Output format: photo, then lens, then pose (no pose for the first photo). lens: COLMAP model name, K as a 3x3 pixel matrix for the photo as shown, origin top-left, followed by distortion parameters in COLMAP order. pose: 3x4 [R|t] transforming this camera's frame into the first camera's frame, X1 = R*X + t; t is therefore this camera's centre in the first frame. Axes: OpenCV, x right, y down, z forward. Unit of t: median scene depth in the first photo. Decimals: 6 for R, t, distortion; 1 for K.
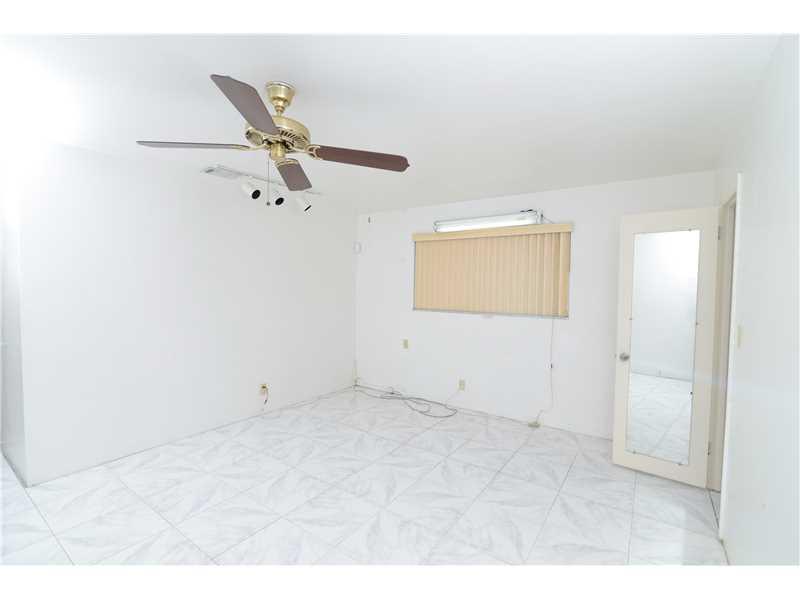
lens RADIAL K [[391.7, 0, 413.0], [0, 391.7, 299.9], [0, 0, 1]] dist [-0.018369, 0.000520]
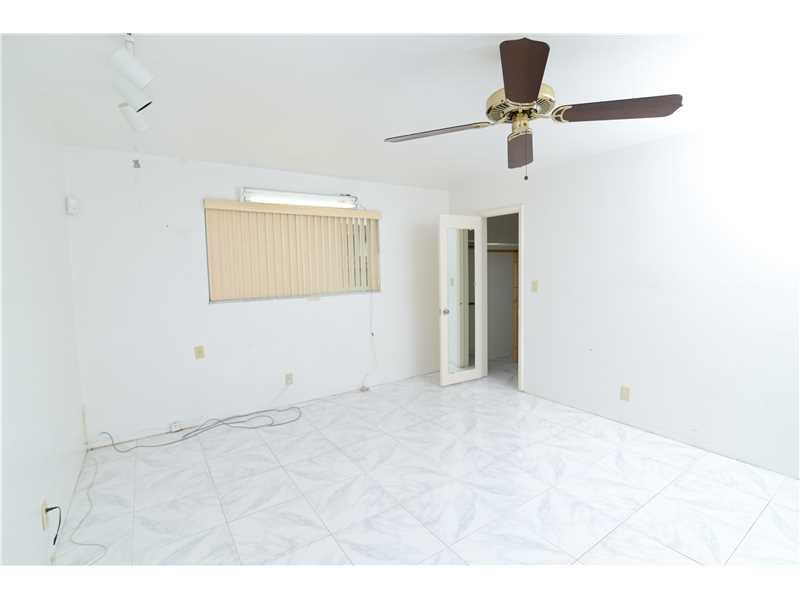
lens RADIAL K [[391.7, 0, 413.0], [0, 391.7, 299.9], [0, 0, 1]] dist [-0.018369, 0.000520]
pose [[0.312766, -0.100653, 0.944482, -0.631555], [0.062066, 0.994410, 0.085421, -0.021594], [-0.947800, 0.031903, 0.317264, 0.462117]]
